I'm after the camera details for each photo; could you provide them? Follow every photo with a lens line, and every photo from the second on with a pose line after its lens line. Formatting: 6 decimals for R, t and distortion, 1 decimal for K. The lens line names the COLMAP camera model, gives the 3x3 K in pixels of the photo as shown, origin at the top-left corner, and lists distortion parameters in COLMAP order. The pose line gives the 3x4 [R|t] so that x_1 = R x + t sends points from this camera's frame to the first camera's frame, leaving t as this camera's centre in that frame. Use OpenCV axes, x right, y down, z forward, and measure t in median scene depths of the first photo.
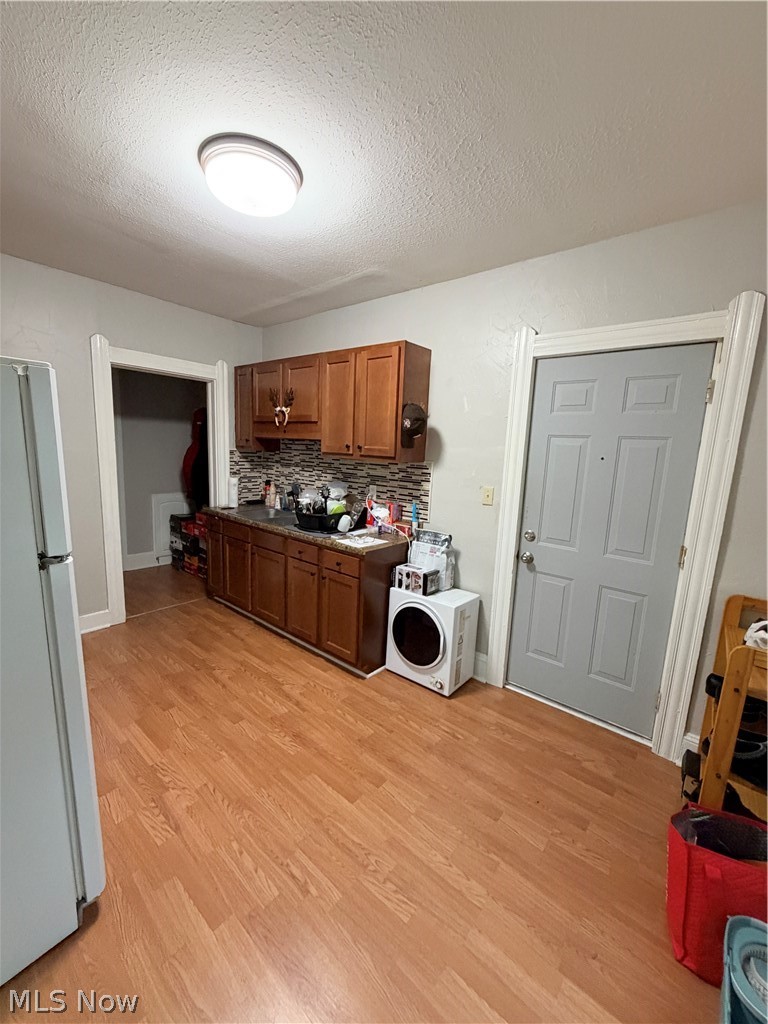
lens RADIAL K [[408.0, 0, 379.7], [0, 408.0, 514.1], [0, 0, 1]] dist [0.002866, -0.000179]
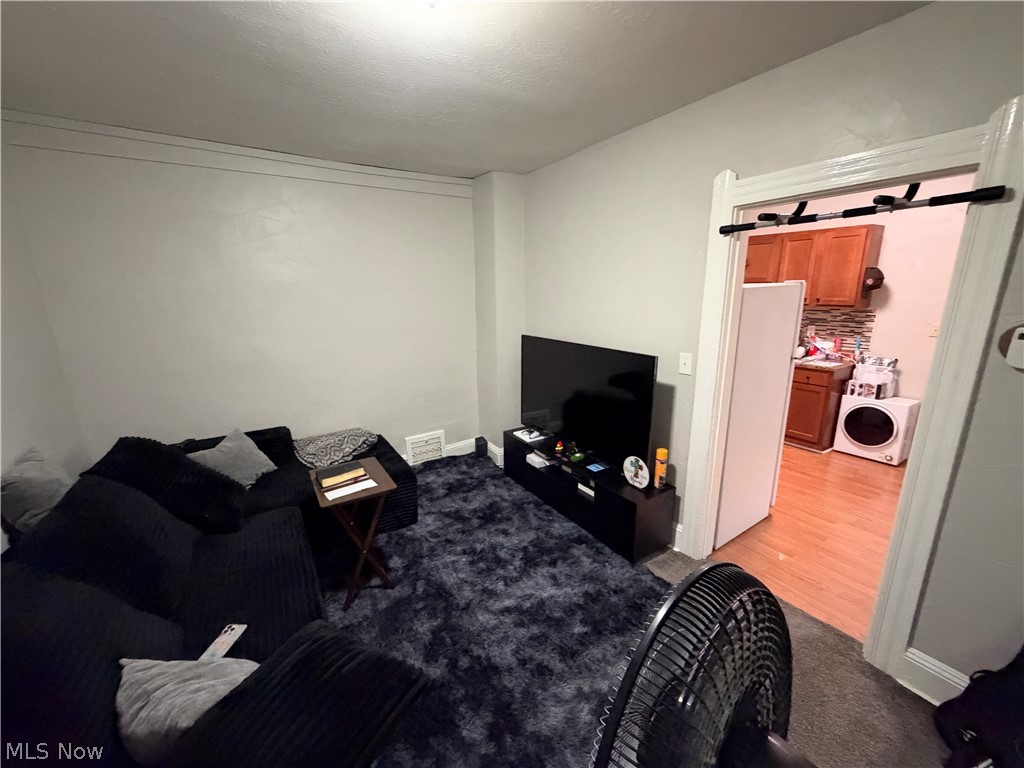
lens RADIAL K [[408.0, 0, 509.6], [0, 408.0, 387.6], [0, 0, 1]] dist [0.002866, -0.000179]
pose [[0.951847, 0.019268, -0.305969, -0.672034], [0.003728, 0.997222, 0.074395, 0.039436], [0.306552, -0.071953, 0.949130, -0.775123]]
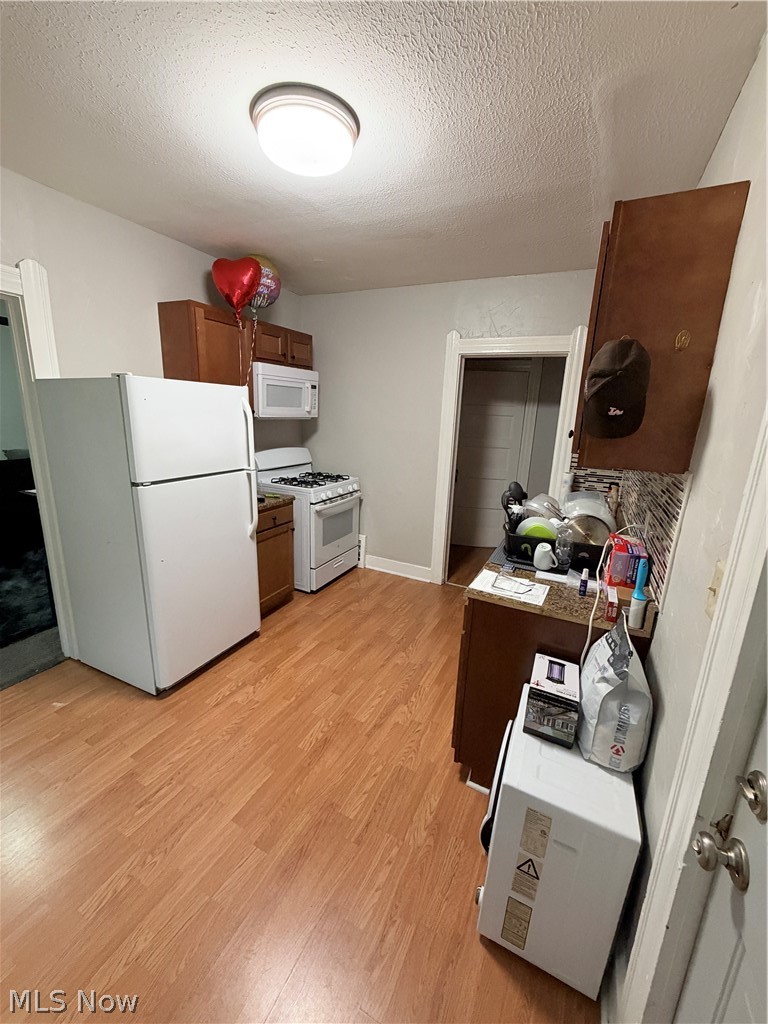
lens RADIAL K [[408.0, 0, 381.6], [0, 408.0, 512.1], [0, 0, 1]] dist [0.002866, -0.000179]
pose [[0.239947, 0.200303, -0.949897, 0.470265], [-0.187598, 0.969606, 0.157071, -0.101265], [0.952487, 0.140510, 0.270231, 0.622504]]
